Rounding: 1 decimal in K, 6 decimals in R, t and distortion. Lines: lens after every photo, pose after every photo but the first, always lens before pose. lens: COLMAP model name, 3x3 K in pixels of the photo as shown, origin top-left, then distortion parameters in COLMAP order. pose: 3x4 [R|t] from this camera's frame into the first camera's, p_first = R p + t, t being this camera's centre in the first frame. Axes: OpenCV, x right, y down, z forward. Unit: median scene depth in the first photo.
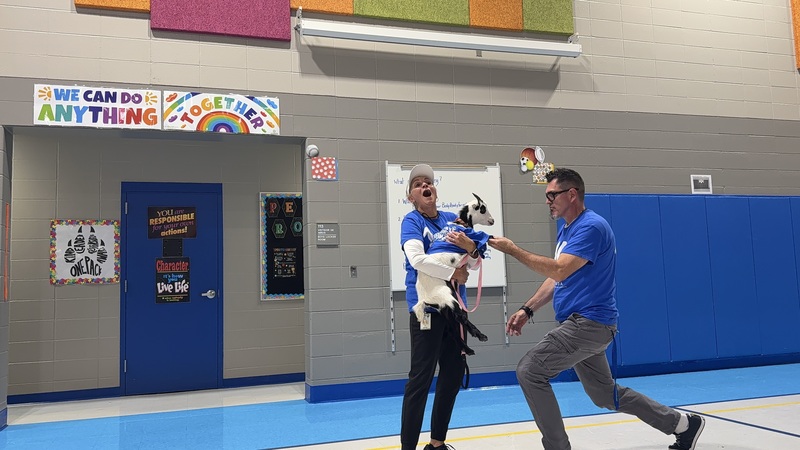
lens RADIAL K [[675.6, 0, 397.8], [0, 675.6, 228.7], [0, 0, 1]] dist [0.083857, -0.119564]
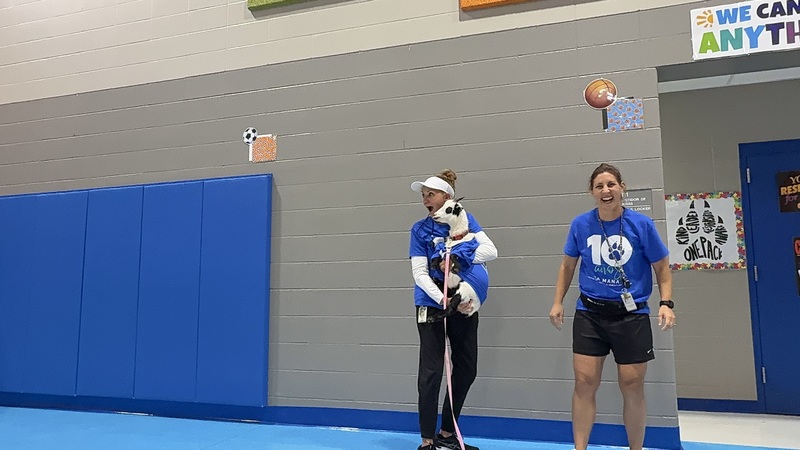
lens RADIAL K [[584.8, 0, 414.5], [0, 584.8, 223.5], [0, 0, 1]] dist [0.002772, 0.007912]
pose [[0.825062, -0.044981, -0.563248, -0.341704], [0.031890, 0.998944, -0.033062, 0.036834], [0.564141, 0.009316, 0.825626, 0.216998]]
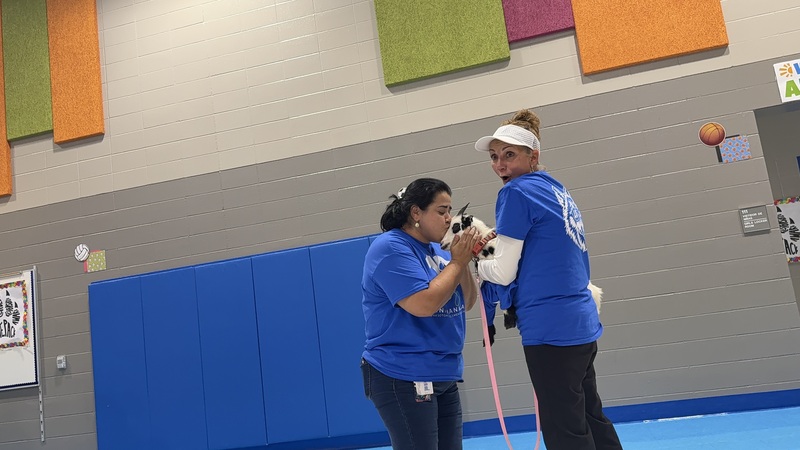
lens RADIAL K [[675.6, 0, 395.3], [0, 675.6, 228.5], [0, 0, 1]] dist [0.083857, -0.119564]
pose [[0.863180, -0.159392, -0.479076, -0.456445], [0.150408, 0.986958, -0.057368, 0.002649], [0.481972, -0.022538, 0.875897, -0.132317]]
